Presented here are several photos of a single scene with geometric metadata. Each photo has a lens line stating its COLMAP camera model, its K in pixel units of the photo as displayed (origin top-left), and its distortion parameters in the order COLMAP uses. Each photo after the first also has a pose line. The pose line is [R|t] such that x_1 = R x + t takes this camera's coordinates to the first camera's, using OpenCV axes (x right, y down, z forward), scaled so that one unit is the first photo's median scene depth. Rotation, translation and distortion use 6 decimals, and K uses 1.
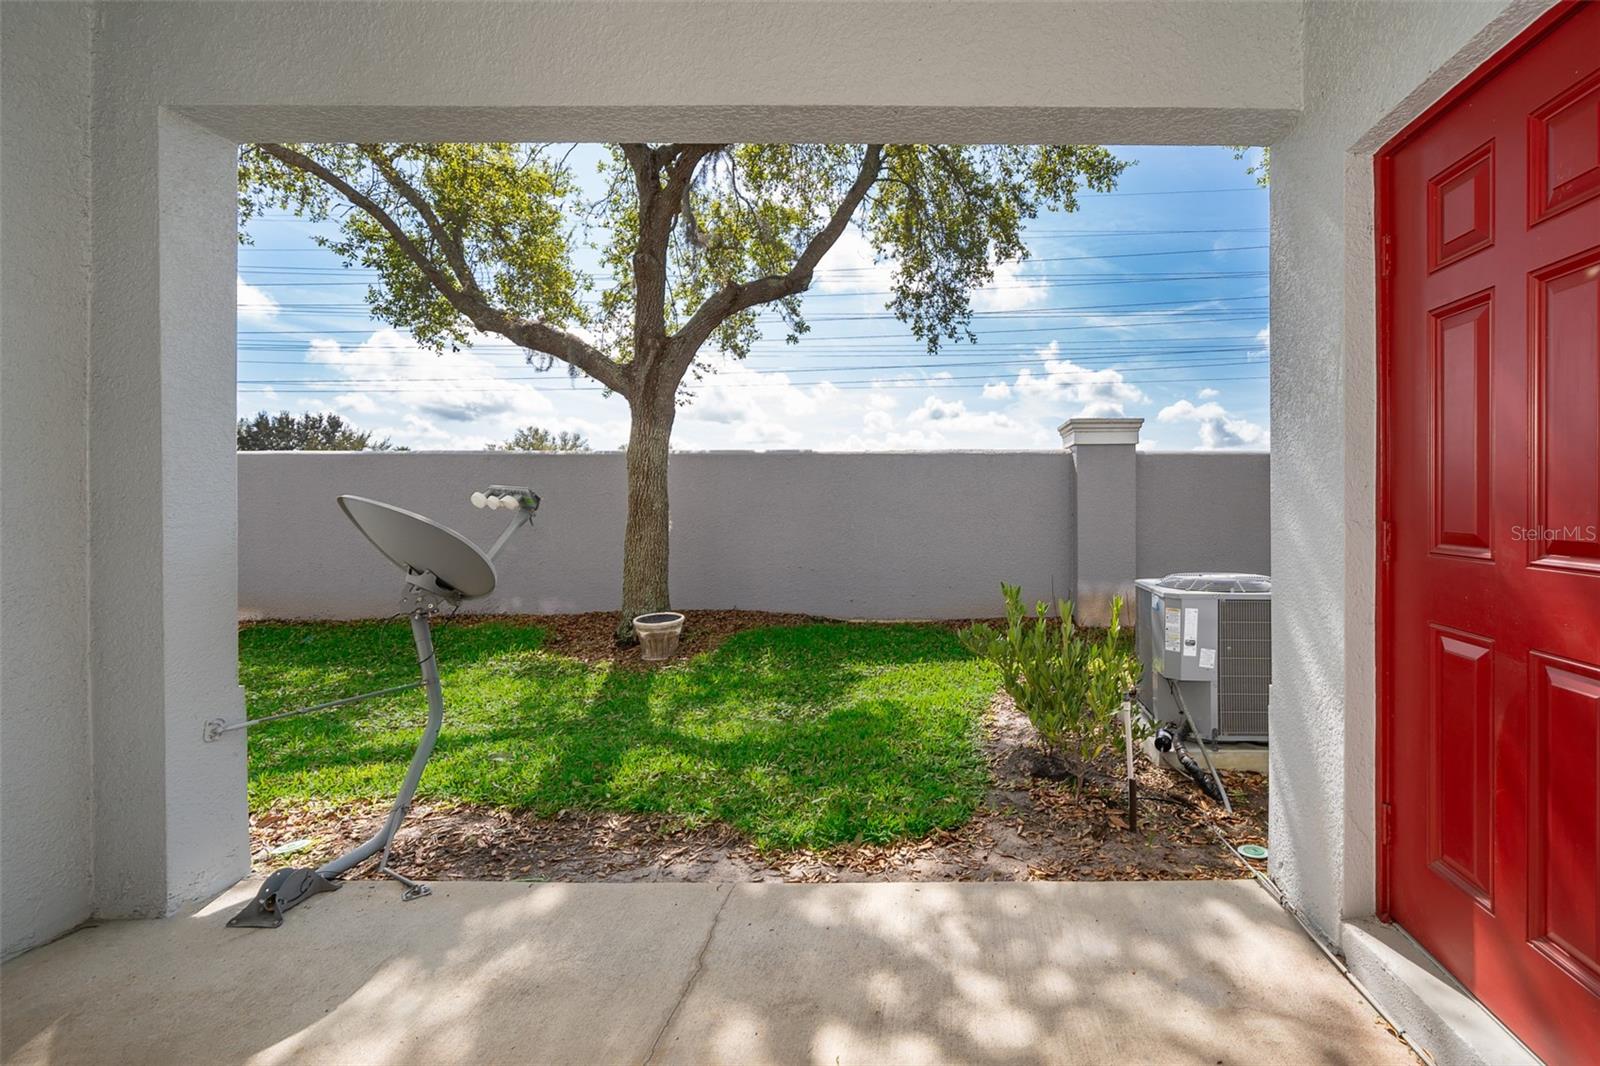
lens RADIAL K [[741.6, 0, 951.6], [0, 741.6, 506.5], [0, 0, 1]] dist [-0.073006, -0.000007]
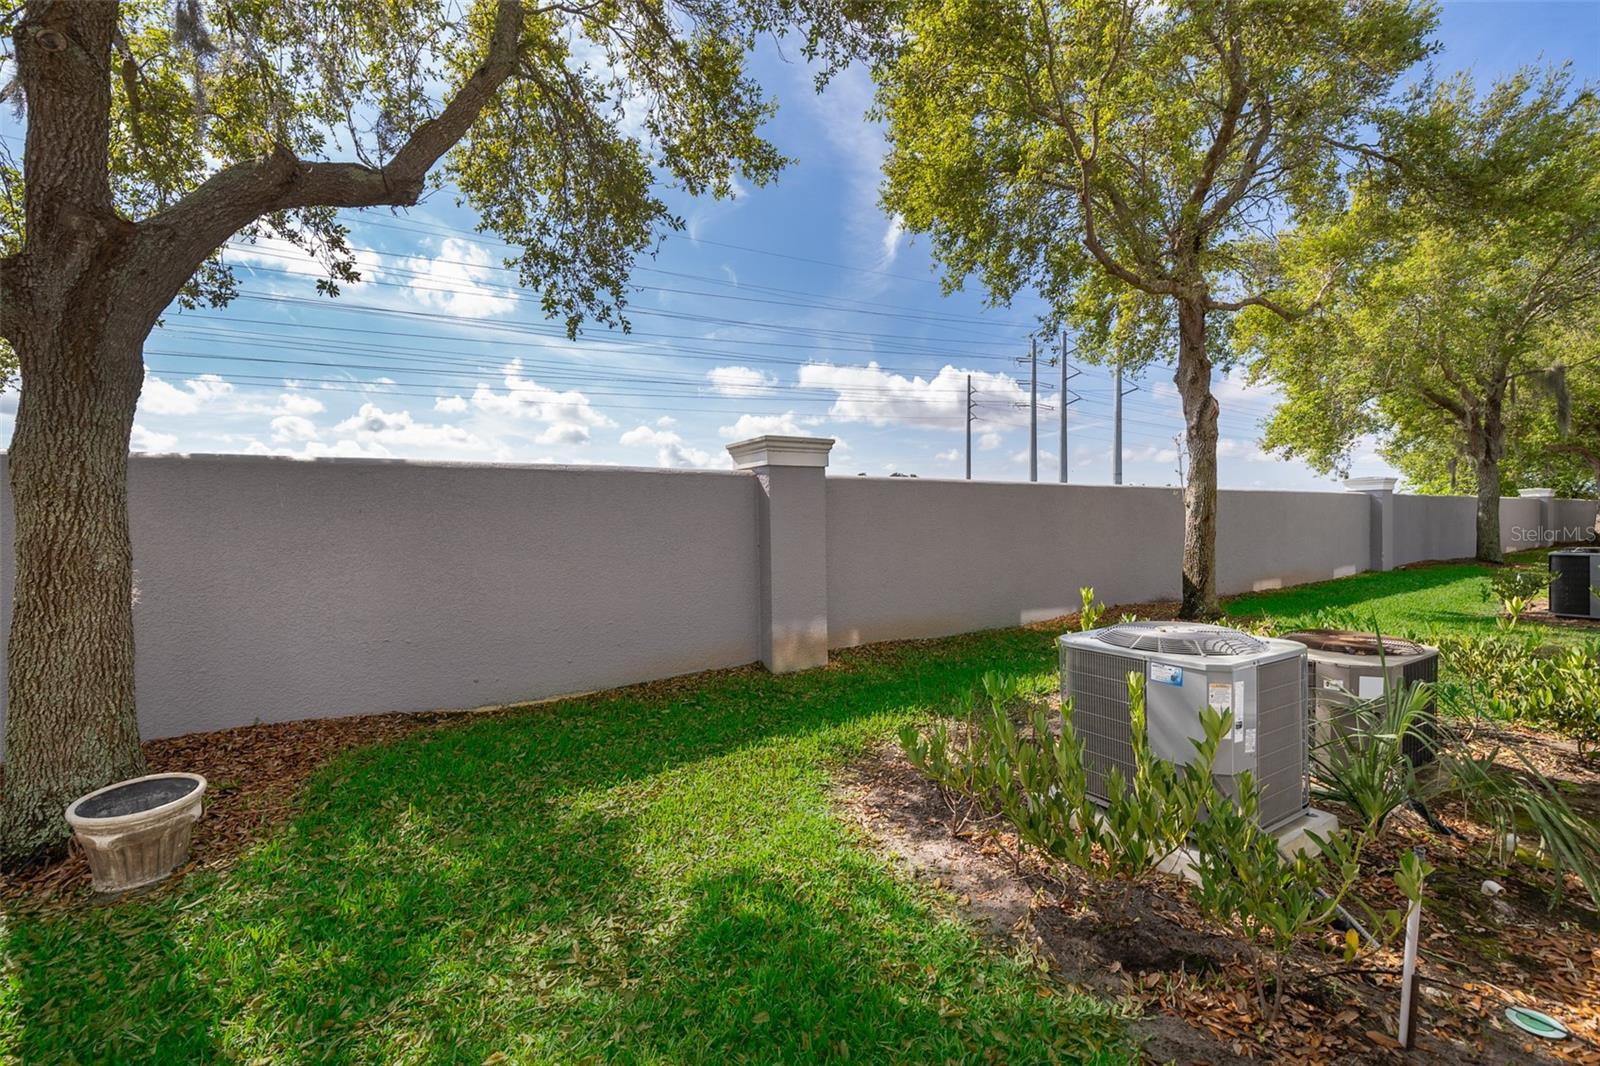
lens RADIAL K [[665.8, 0, 826.1], [0, 665.8, 531.1], [0, 0, 1]] dist [-0.013915, -0.000504]
pose [[0.827964, -0.019858, 0.560429, -0.181999], [0.012378, 0.999776, 0.017138, -0.016811], [-0.560644, -0.007253, 0.828025, 0.268350]]
